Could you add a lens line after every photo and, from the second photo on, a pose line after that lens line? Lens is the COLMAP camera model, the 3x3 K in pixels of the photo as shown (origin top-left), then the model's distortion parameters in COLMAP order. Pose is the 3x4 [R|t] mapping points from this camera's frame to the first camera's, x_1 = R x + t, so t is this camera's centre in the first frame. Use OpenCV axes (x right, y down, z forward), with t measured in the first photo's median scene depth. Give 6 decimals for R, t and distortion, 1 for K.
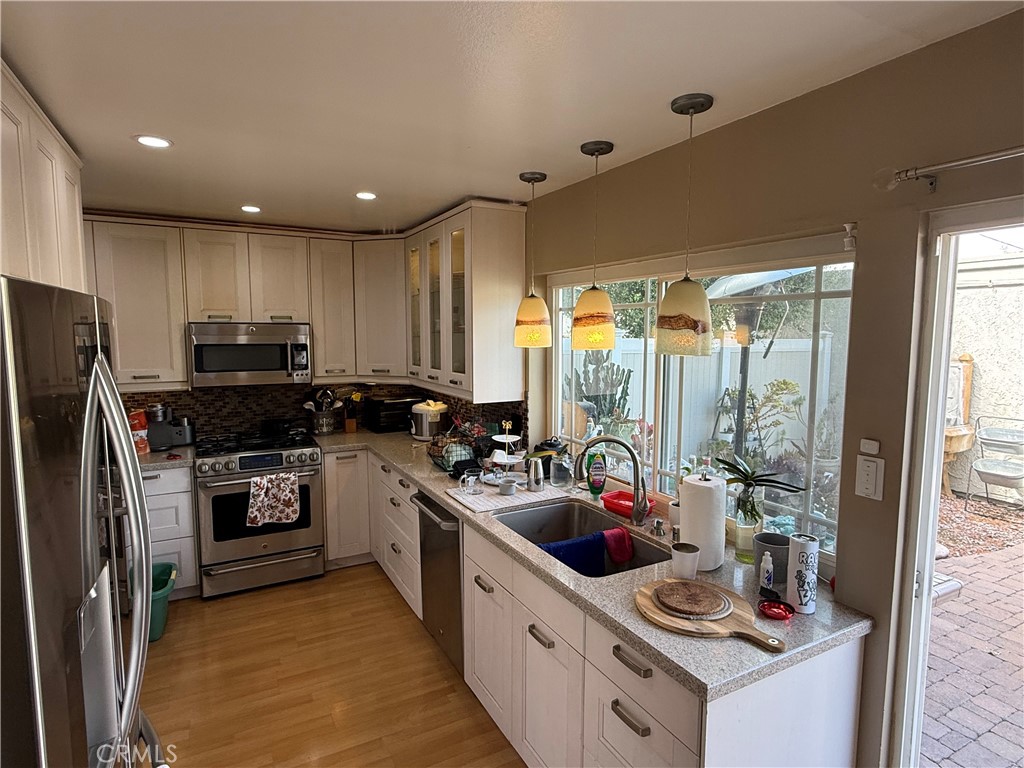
lens RADIAL K [[558.5, 0, 511.7], [0, 558.5, 383.8], [0, 0, 1]] dist [0.002722, -0.001078]
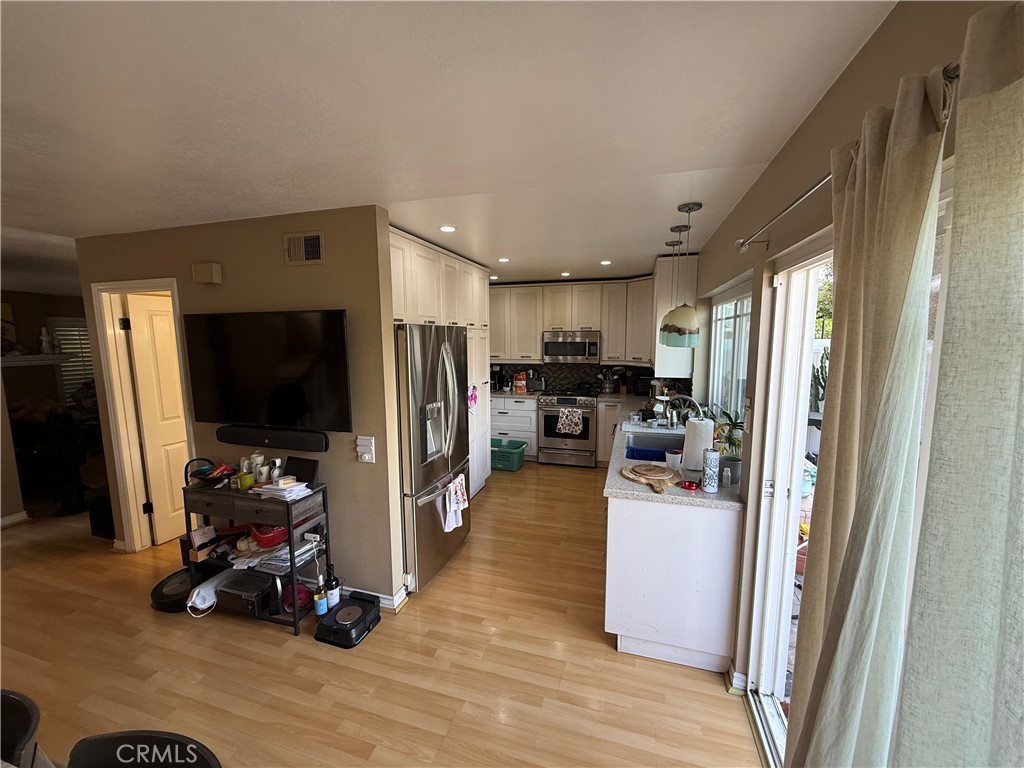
lens RADIAL K [[407.5, 0, 509.9], [0, 407.5, 386.3], [0, 0, 1]] dist [0.002076, 0.000259]
pose [[0.702370, 0.082880, -0.706970, 0.420068], [-0.061240, 0.996552, 0.055987, 0.017125], [0.709172, 0.003971, 0.705024, -0.157414]]
